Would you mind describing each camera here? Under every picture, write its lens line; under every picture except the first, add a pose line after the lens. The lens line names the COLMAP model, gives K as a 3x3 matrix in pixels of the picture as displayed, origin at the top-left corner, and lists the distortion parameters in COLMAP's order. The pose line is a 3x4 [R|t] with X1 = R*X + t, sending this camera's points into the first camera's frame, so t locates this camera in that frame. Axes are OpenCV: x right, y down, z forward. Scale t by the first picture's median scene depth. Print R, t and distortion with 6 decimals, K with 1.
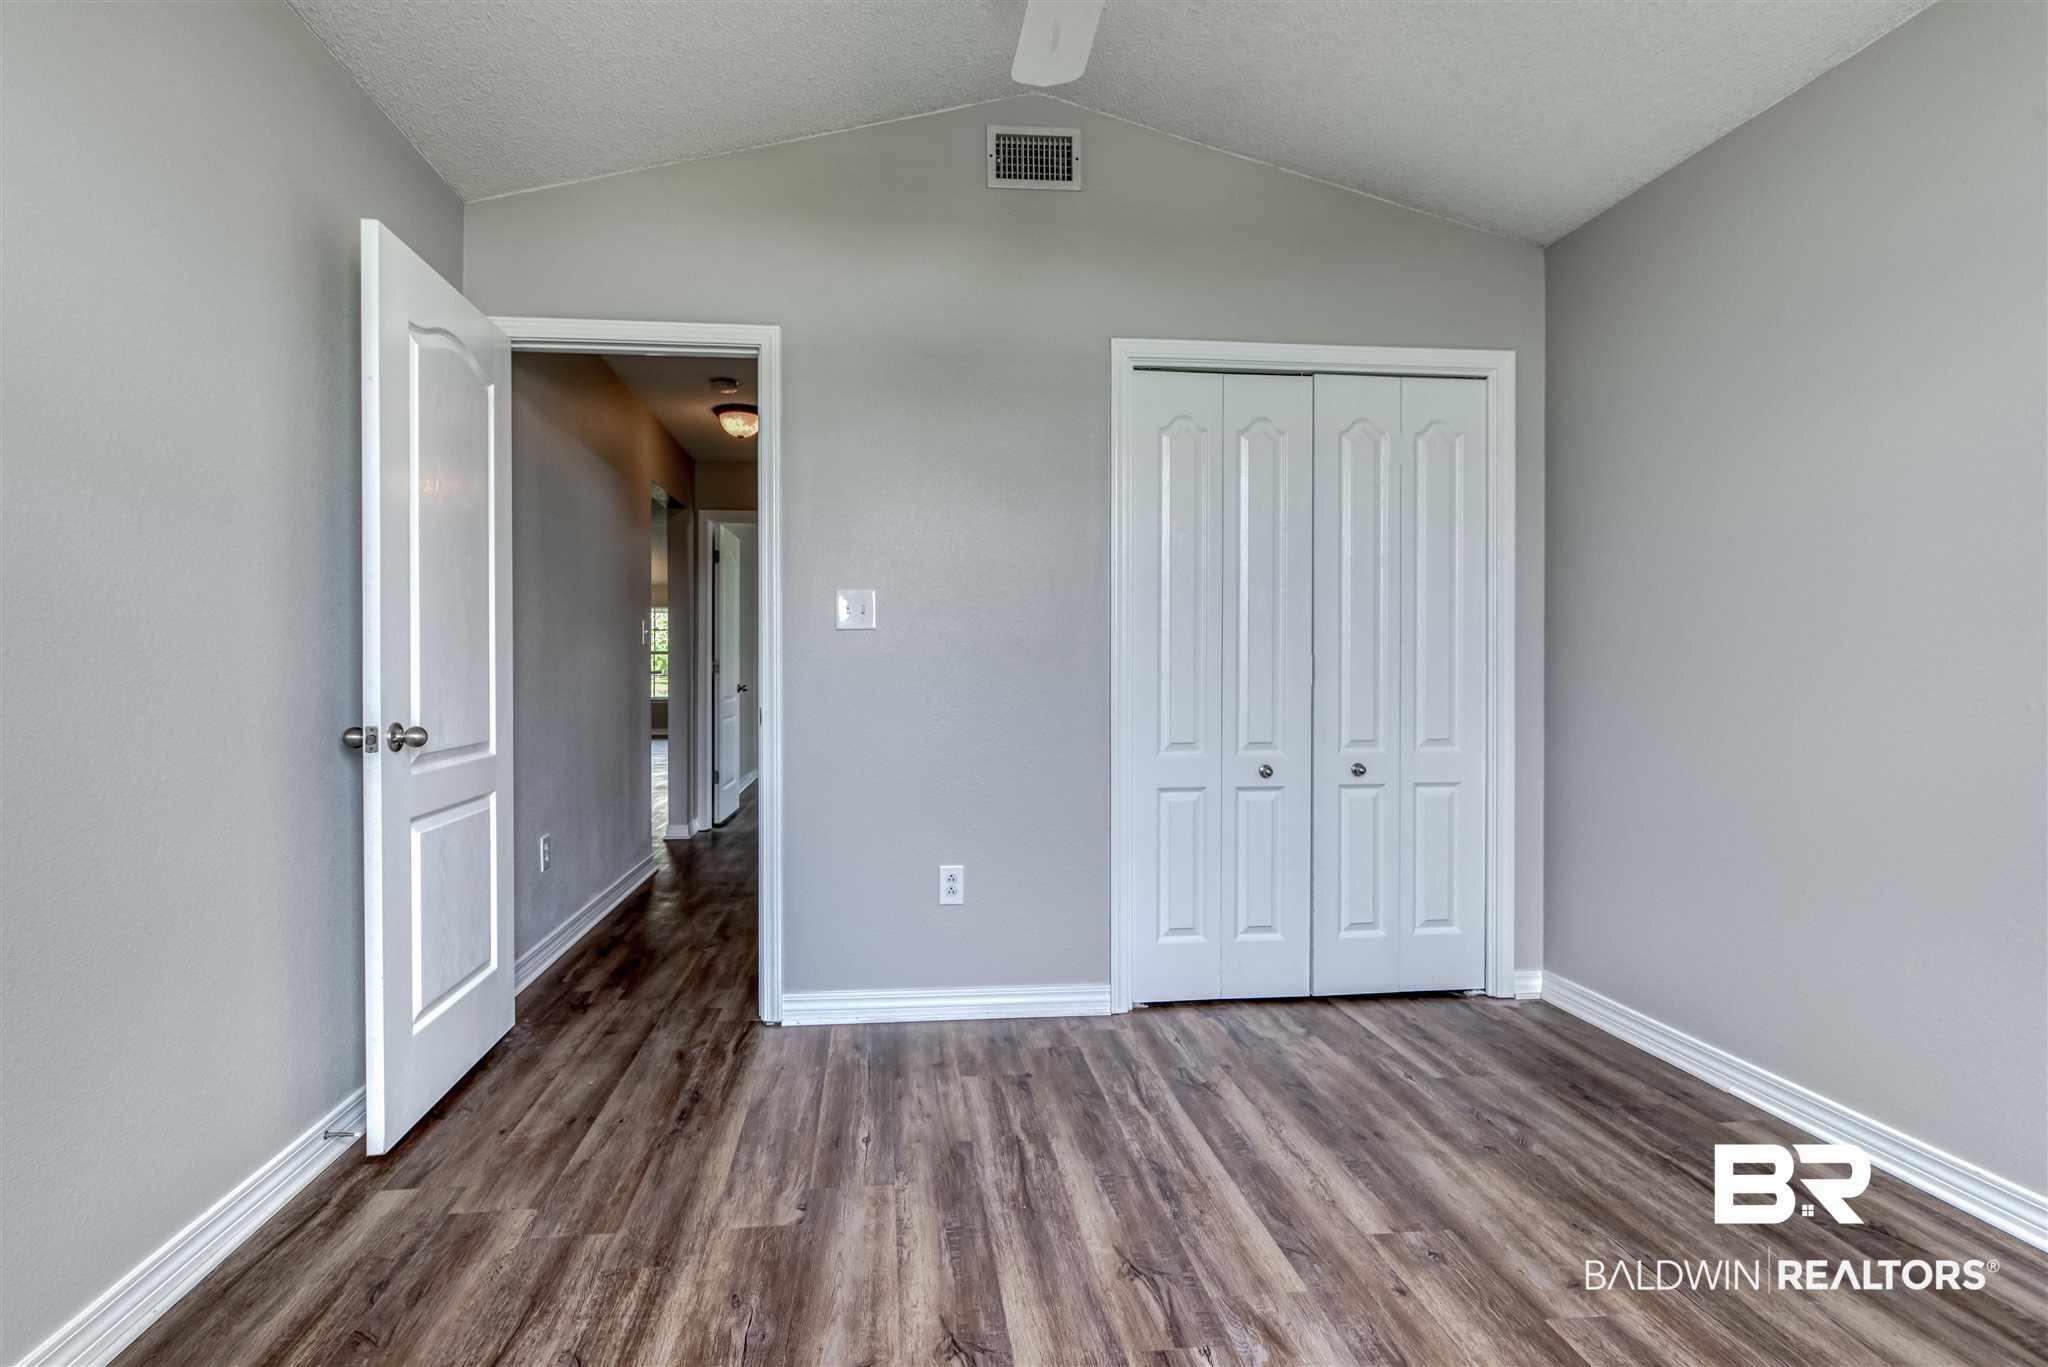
lens RADIAL K [[956.5, 0, 1018.3], [0, 956.5, 674.3], [0, 0, 1]] dist [0.000041, -0.000030]
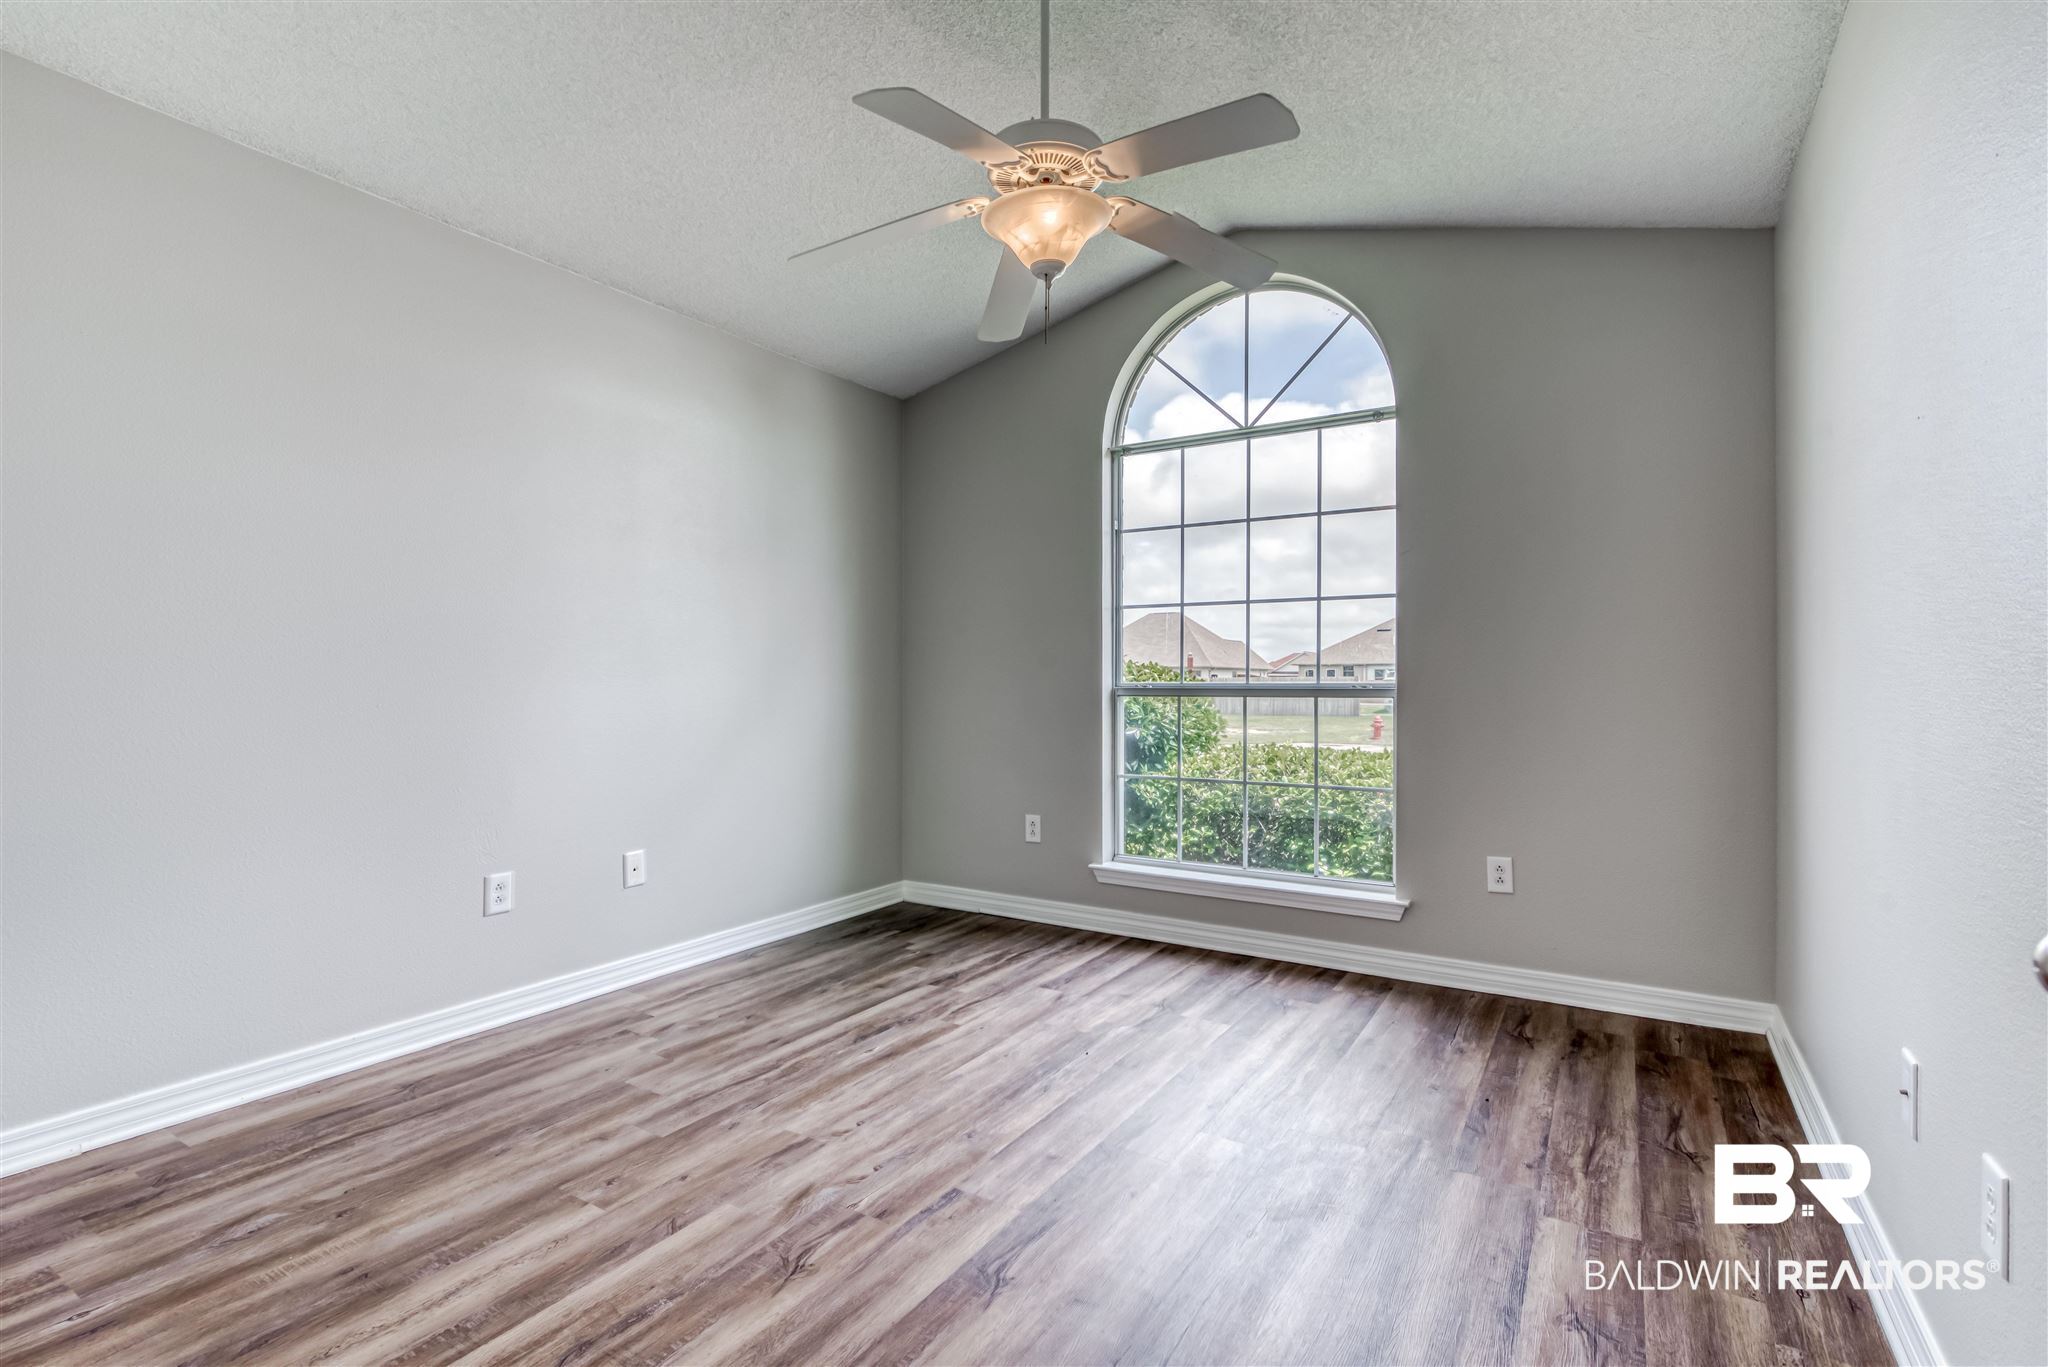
lens RADIAL K [[956.5, 0, 1025.0], [0, 956.5, 686.3], [0, 0, 1]] dist [0.000041, -0.000030]
pose [[-0.765579, -0.002689, 0.643337, -0.567485], [0.004464, 0.999945, 0.009492, 0.004848], [-0.643327, 0.010139, -0.765525, 1.298525]]
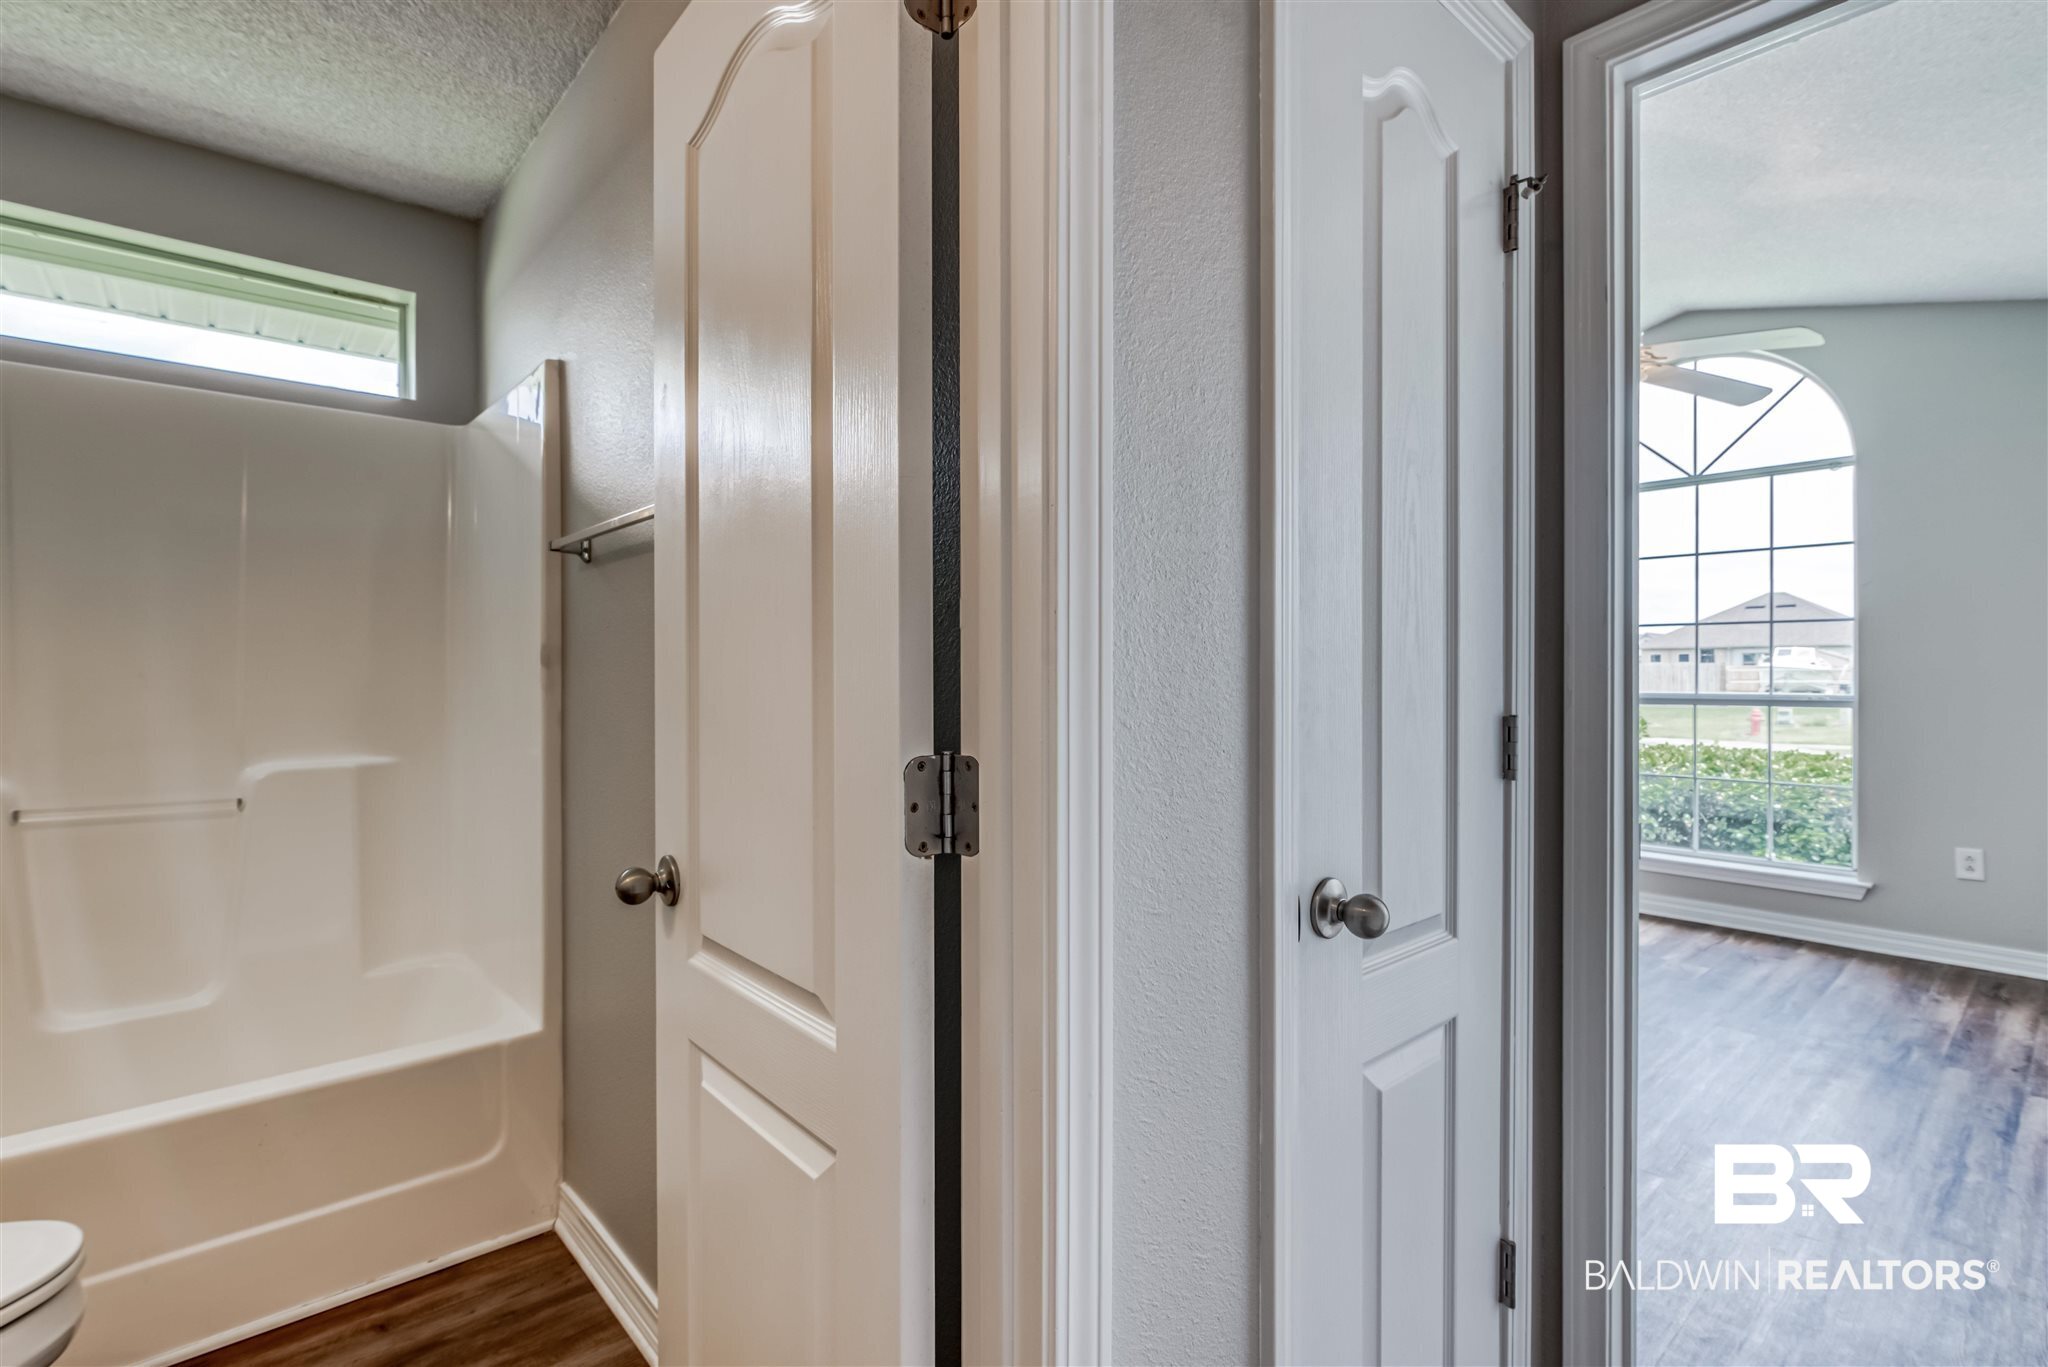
lens RADIAL K [[956.5, 0, 1021.4], [0, 956.5, 674.4], [0, 0, 1]] dist [0.000041, -0.000030]
pose [[-0.547239, -0.002163, 0.836974, -0.684577], [0.009544, 0.999916, 0.008824, -0.057646], [-0.836922, 0.012817, -0.547172, 2.069824]]
